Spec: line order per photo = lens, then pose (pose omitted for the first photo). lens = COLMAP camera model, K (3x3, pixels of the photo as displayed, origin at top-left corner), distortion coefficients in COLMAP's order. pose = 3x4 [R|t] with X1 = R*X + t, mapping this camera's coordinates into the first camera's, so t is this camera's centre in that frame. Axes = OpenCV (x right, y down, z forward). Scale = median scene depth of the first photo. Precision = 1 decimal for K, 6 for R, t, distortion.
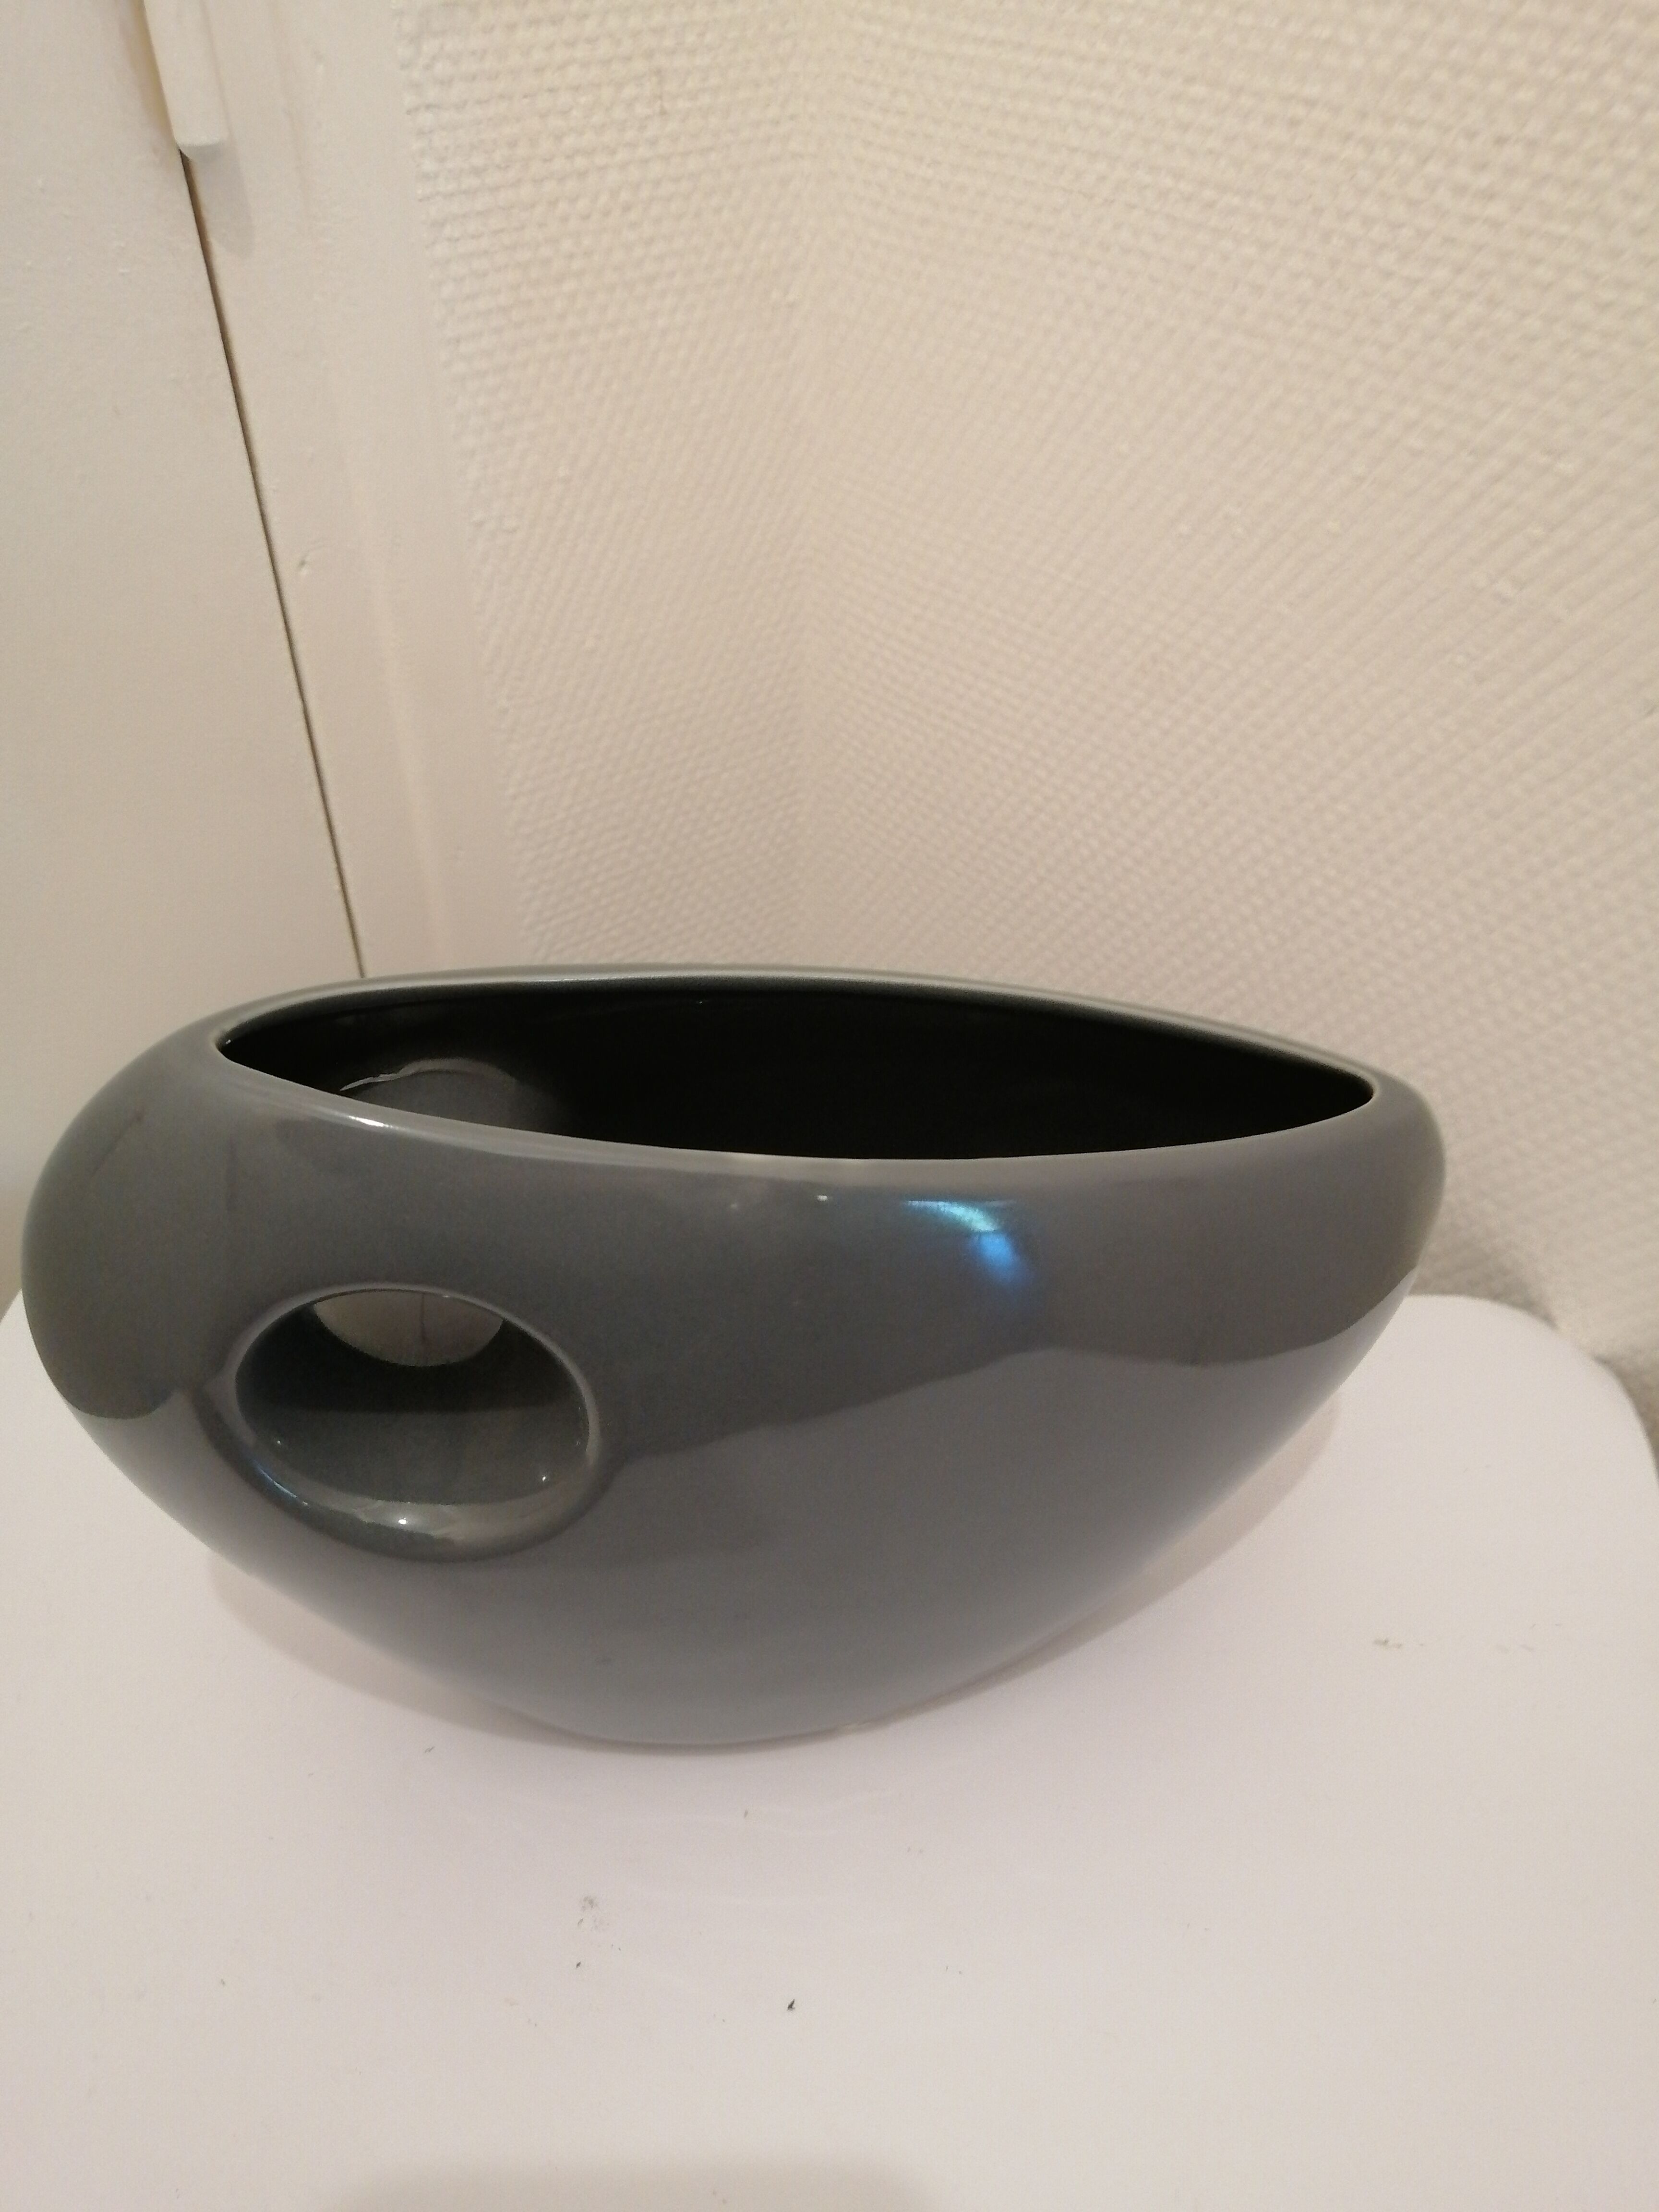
lens RADIAL K [[1677.4, 0, 833.7], [0, 1677.4, 1063.7], [0, 0, 1]] dist [-0.045840, 0.005965]
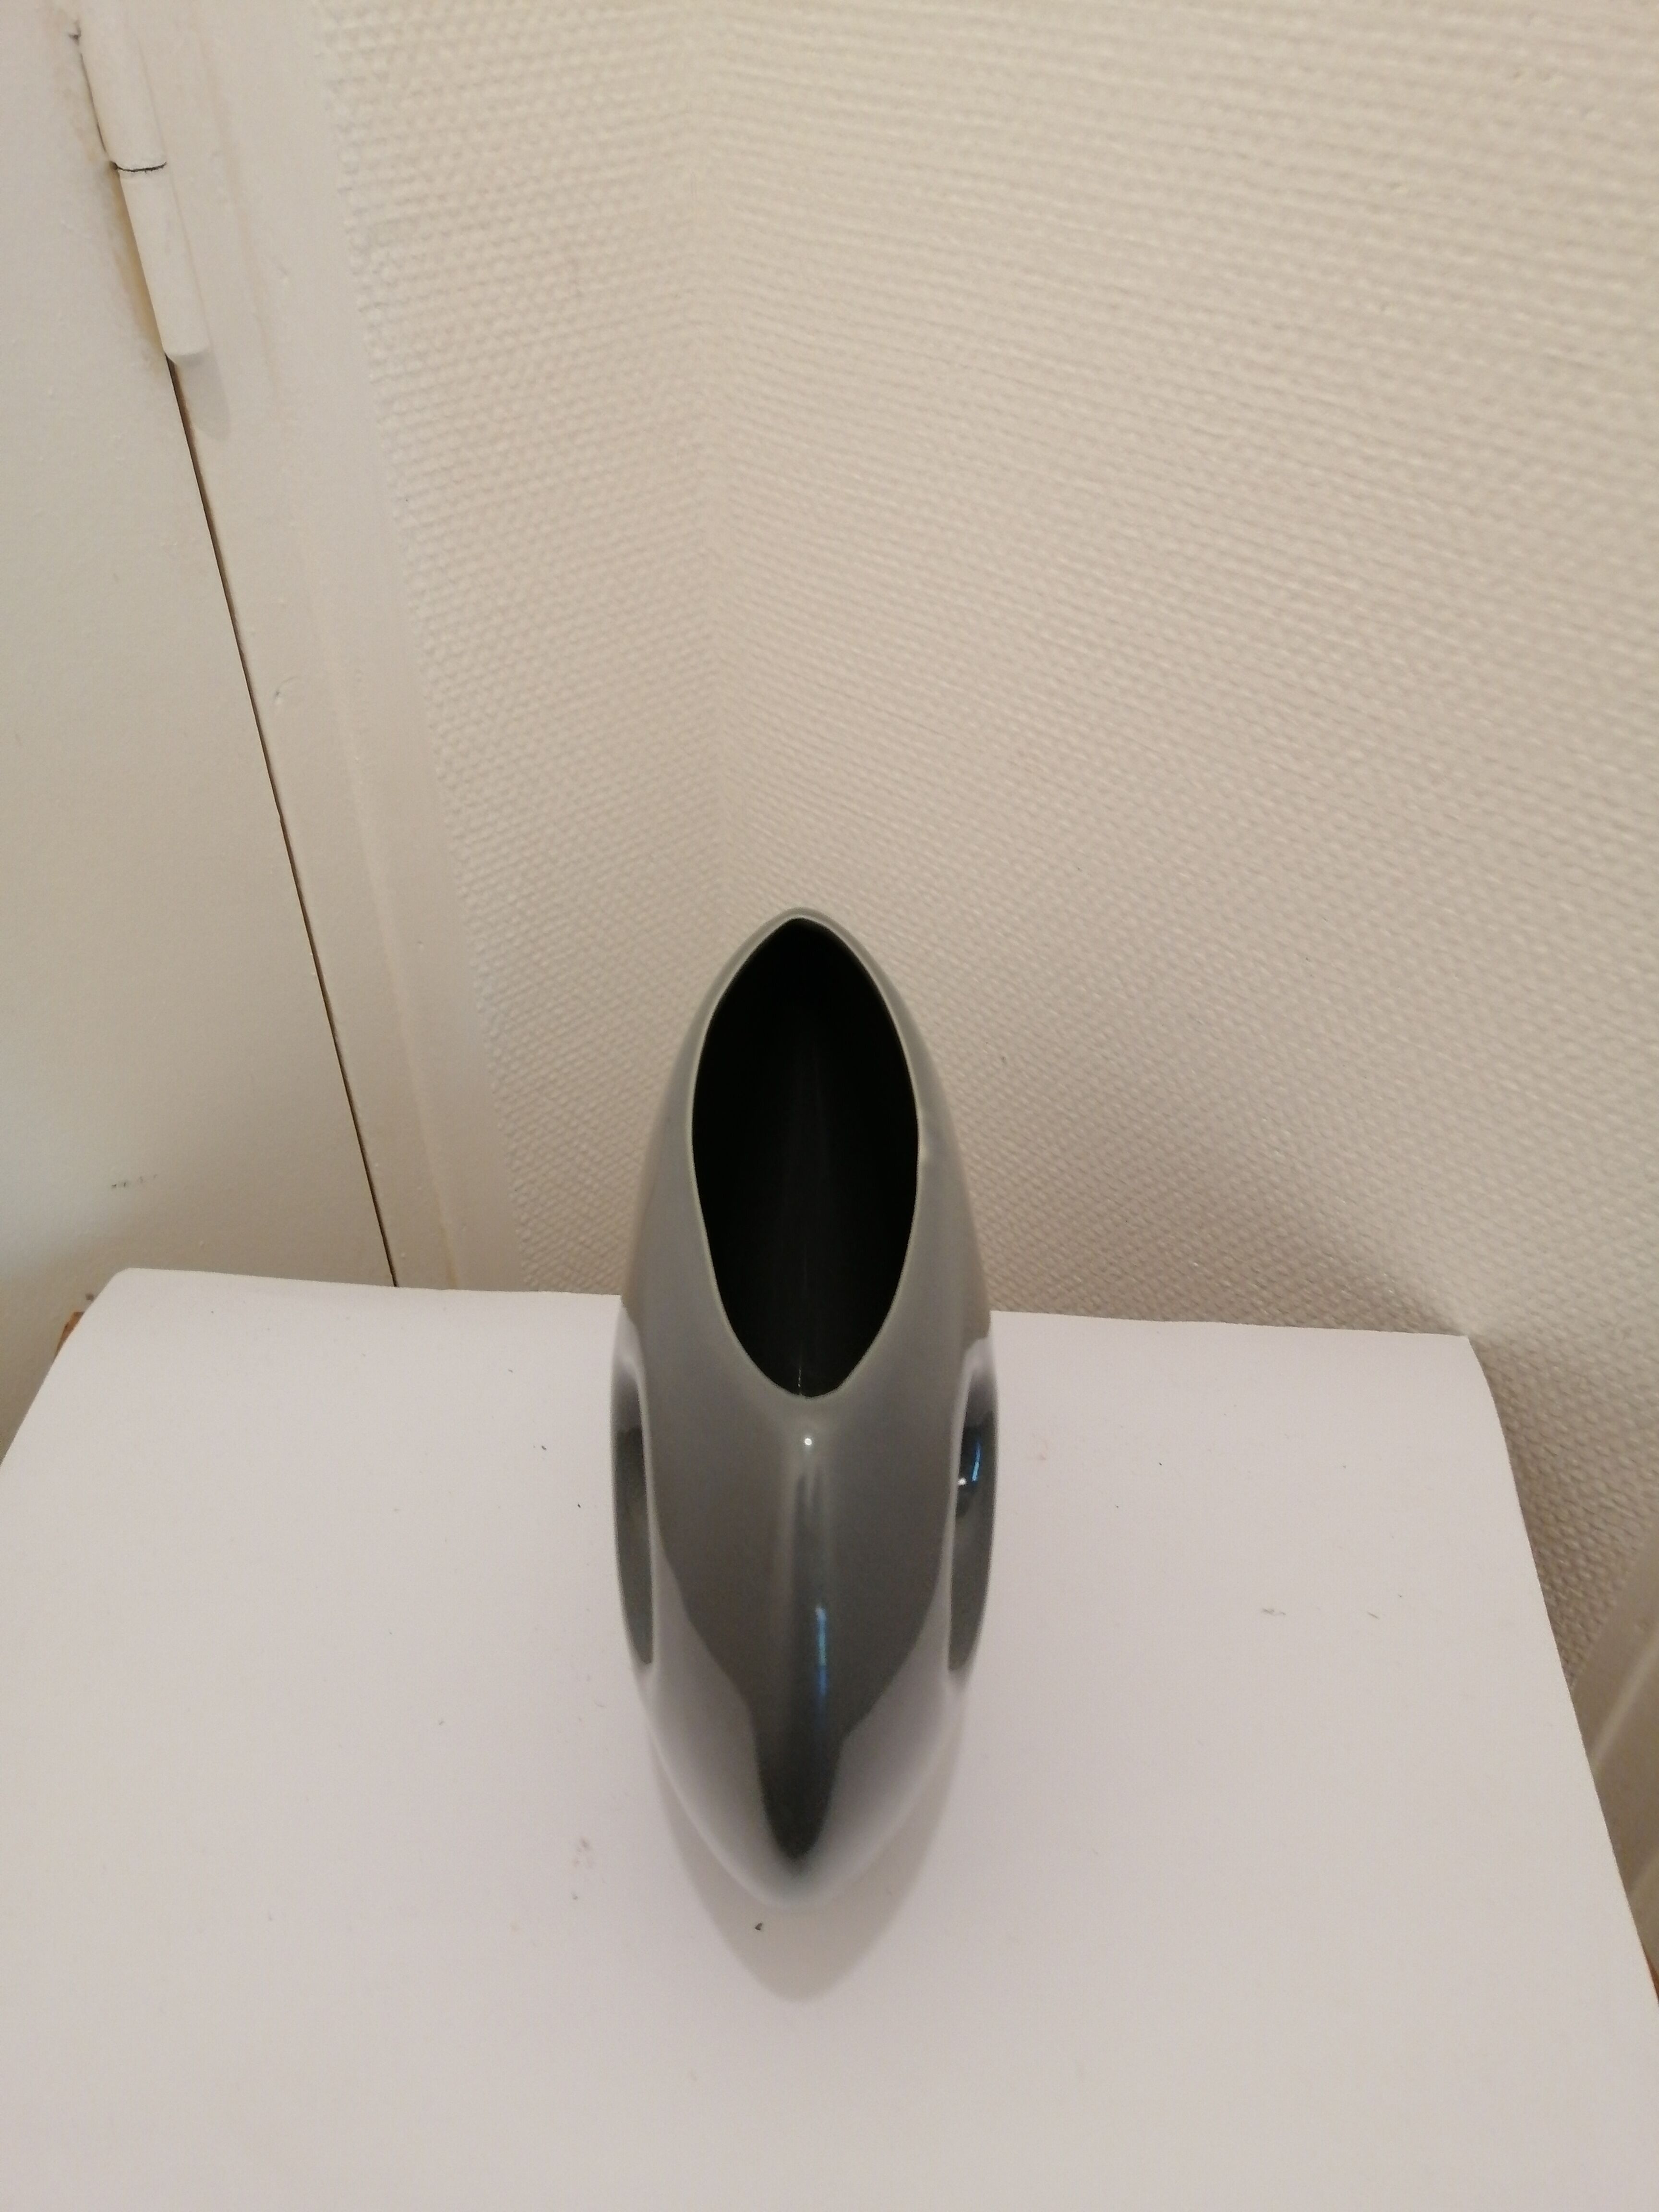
lens RADIAL K [[1650.0, 0, 829.5], [0, 1650.0, 1106.0], [0, 0, 1]] dist [-0.058502, -0.003467]
pose [[0.998025, -0.047205, 0.041456, -0.002413], [0.047543, 0.998843, -0.007213, 0.005637], [-0.041067, 0.009170, 0.999114, -0.139756]]
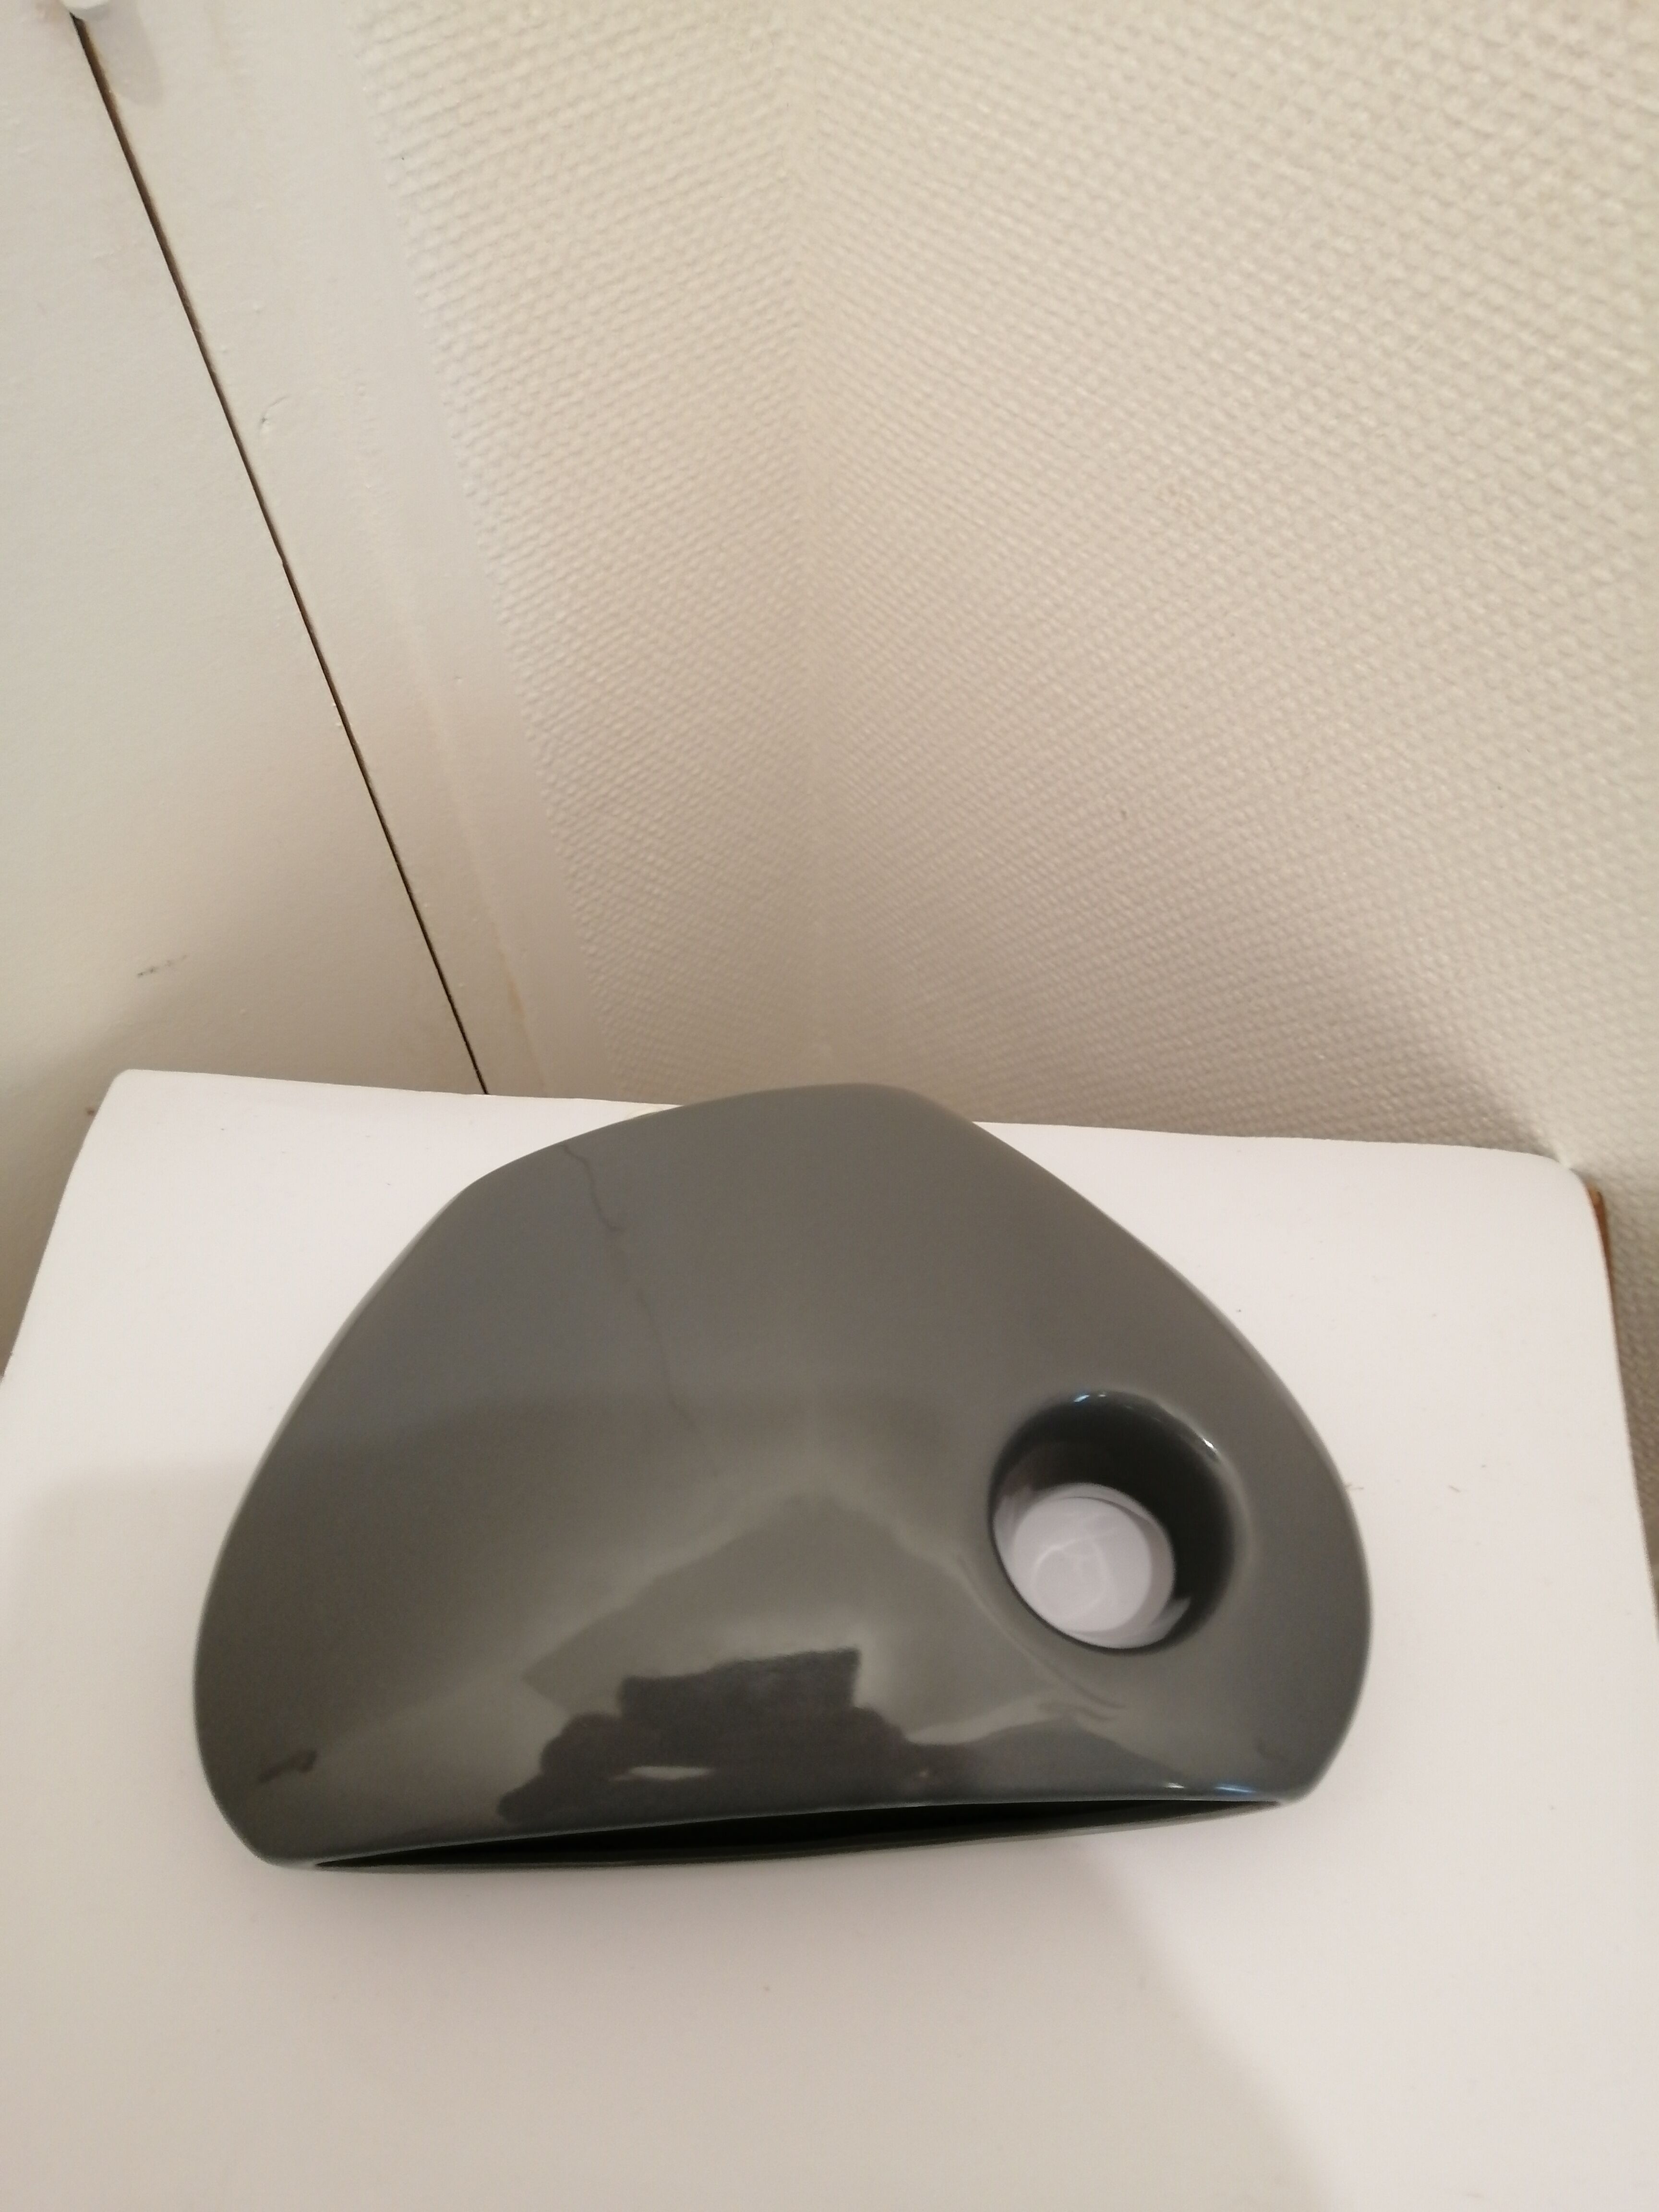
lens RADIAL K [[1672.4, 0, 833.2], [0, 1672.4, 1116.1], [0, 0, 1]] dist [-0.053697, 0.045435]
pose [[0.999346, -0.033339, -0.013970, -0.001406], [0.036010, 0.951911, 0.304252, -0.217009], [0.003154, -0.304556, 0.952489, 0.001708]]
